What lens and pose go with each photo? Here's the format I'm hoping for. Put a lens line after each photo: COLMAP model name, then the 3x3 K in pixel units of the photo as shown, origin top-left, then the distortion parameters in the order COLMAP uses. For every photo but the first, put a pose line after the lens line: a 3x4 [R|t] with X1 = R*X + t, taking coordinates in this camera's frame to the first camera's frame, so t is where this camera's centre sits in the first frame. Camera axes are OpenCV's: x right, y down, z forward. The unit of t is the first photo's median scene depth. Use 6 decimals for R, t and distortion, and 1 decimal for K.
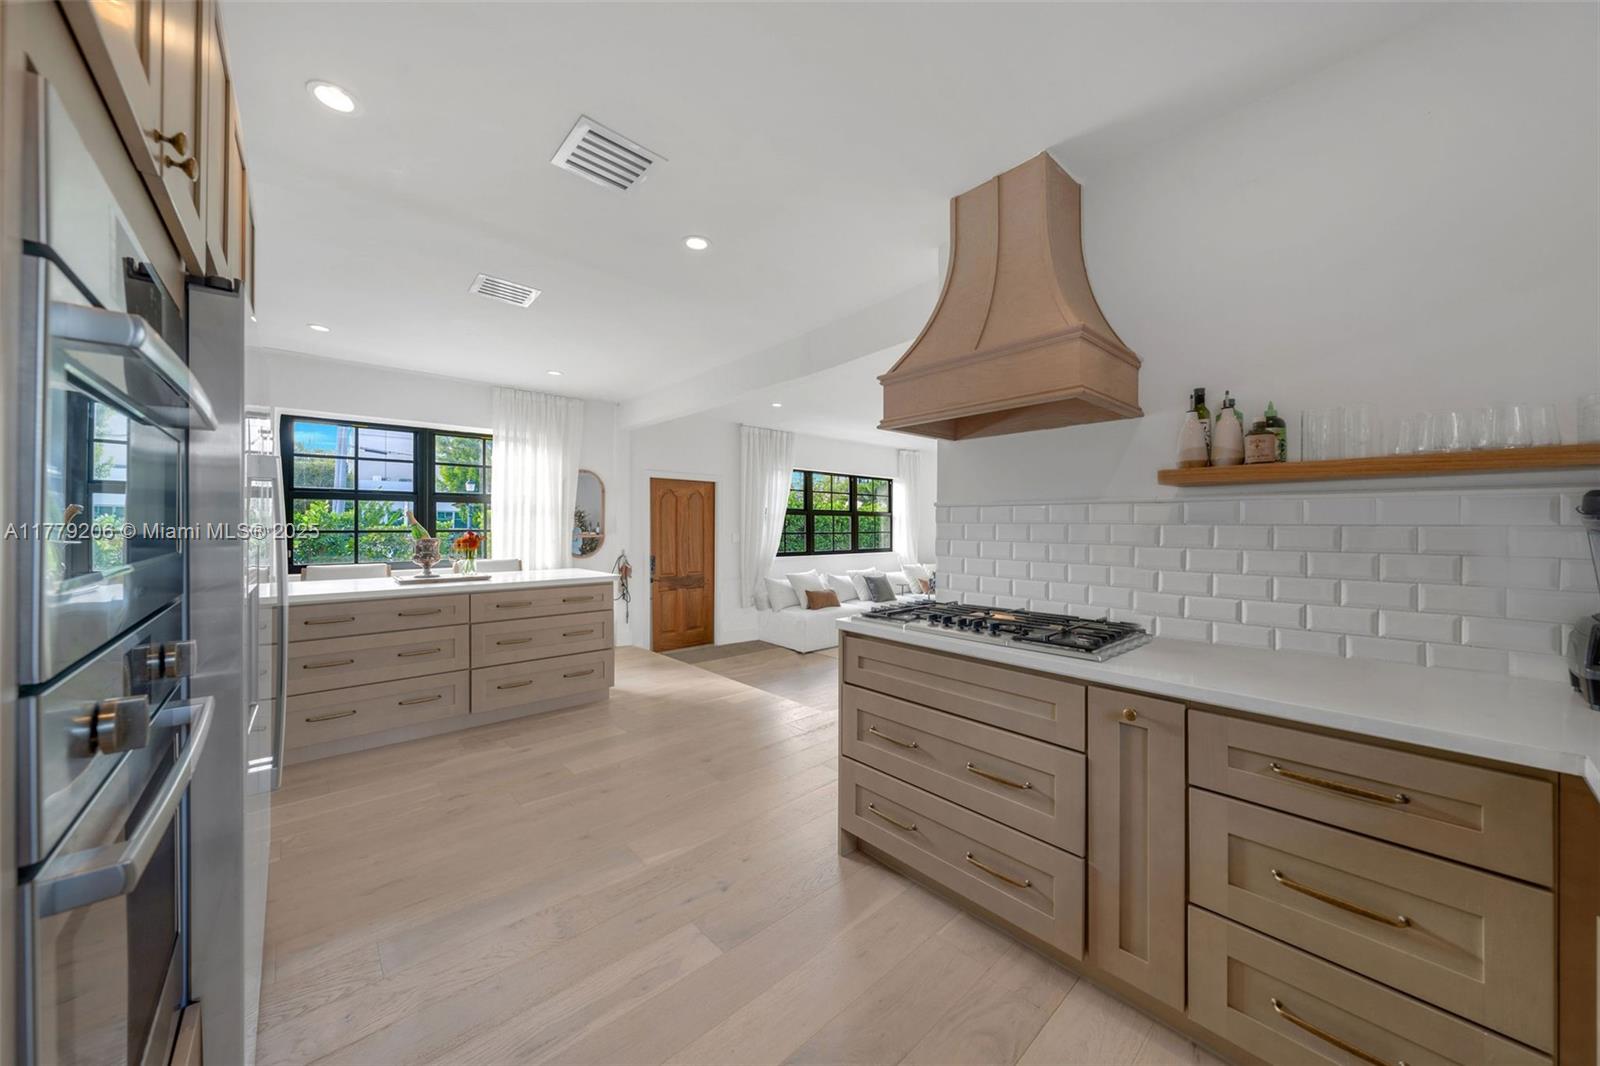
lens RADIAL K [[545.3, 0, 801.5], [0, 545.3, 530.7], [0, 0, 1]] dist [-0.000692, -0.000008]
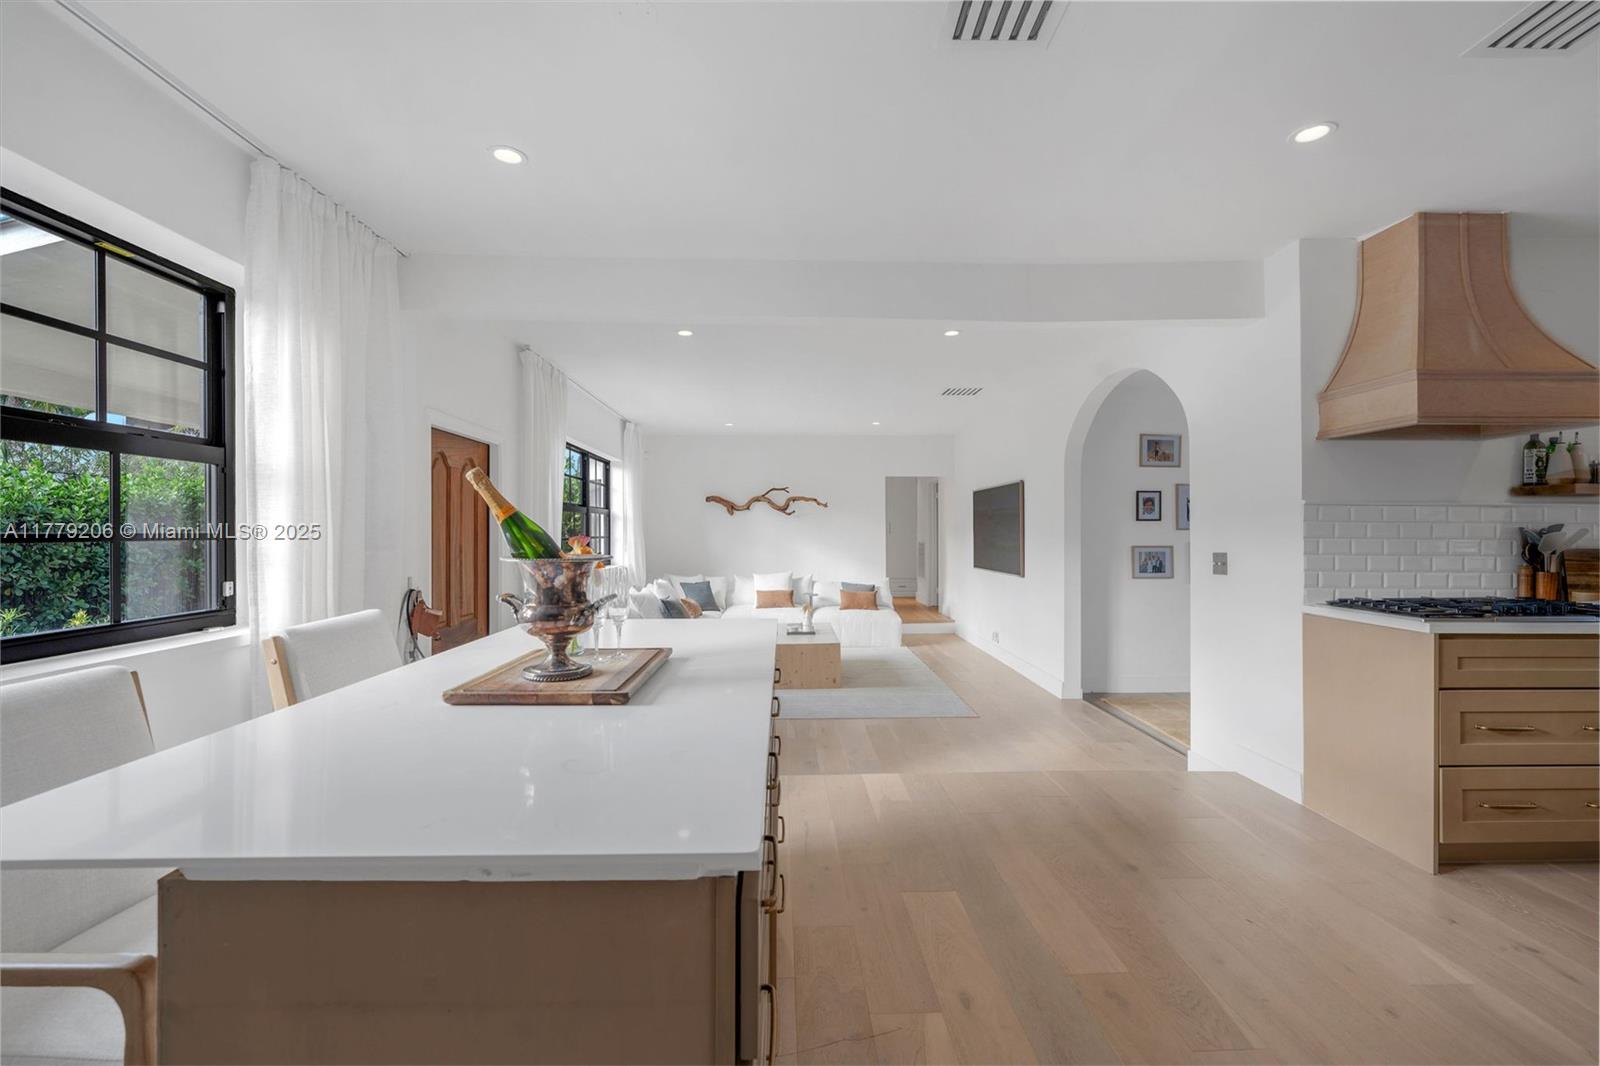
lens RADIAL K [[684.8, 0, 793.6], [0, 684.8, 531.1], [0, 0, 1]] dist [0.003046, 0.000195]
pose [[0.654588, -0.002539, 0.755981, -1.563209], [0.007828, 0.999964, -0.003420, 0.002341], [-0.755945, 0.008156, 0.654584, 1.075905]]
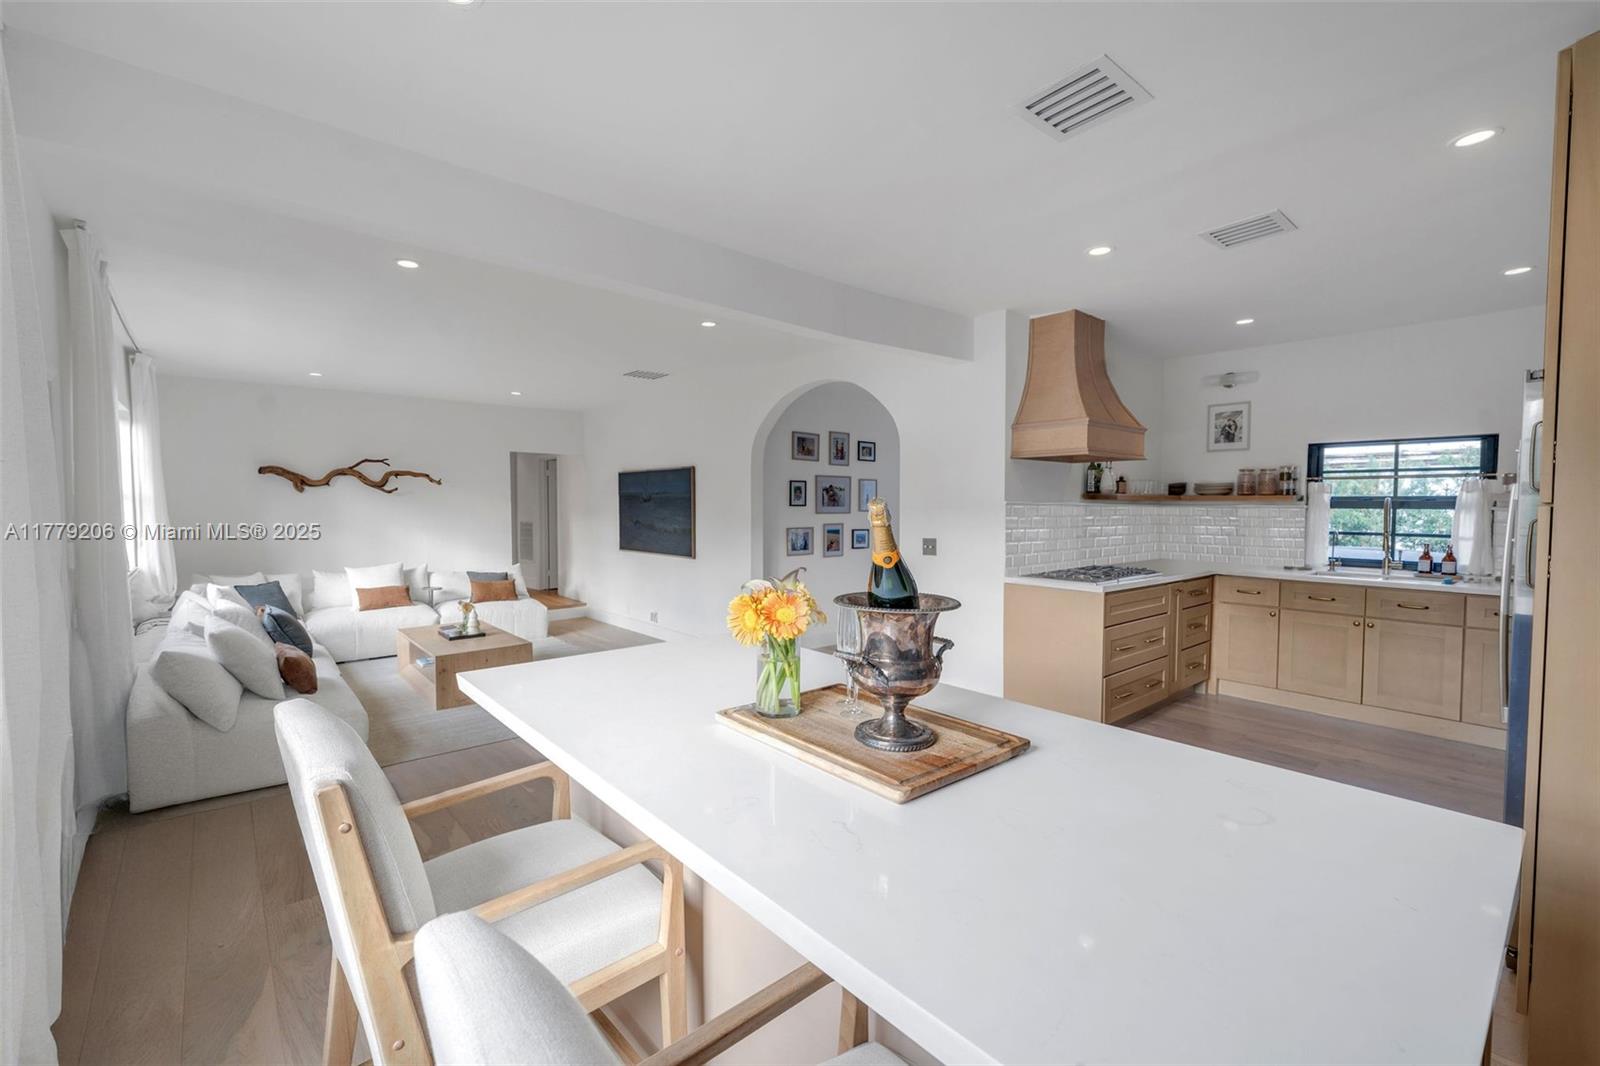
lens RADIAL K [[679.8, 0, 810.5], [0, 679.8, 531.2], [0, 0, 1]] dist [0.009788, 0.000913]
pose [[0.037084, -0.039193, 0.998543, -1.784353], [0.004667, 0.999226, 0.039047, -0.053586], [-0.999301, 0.003213, 0.037238, 1.739269]]
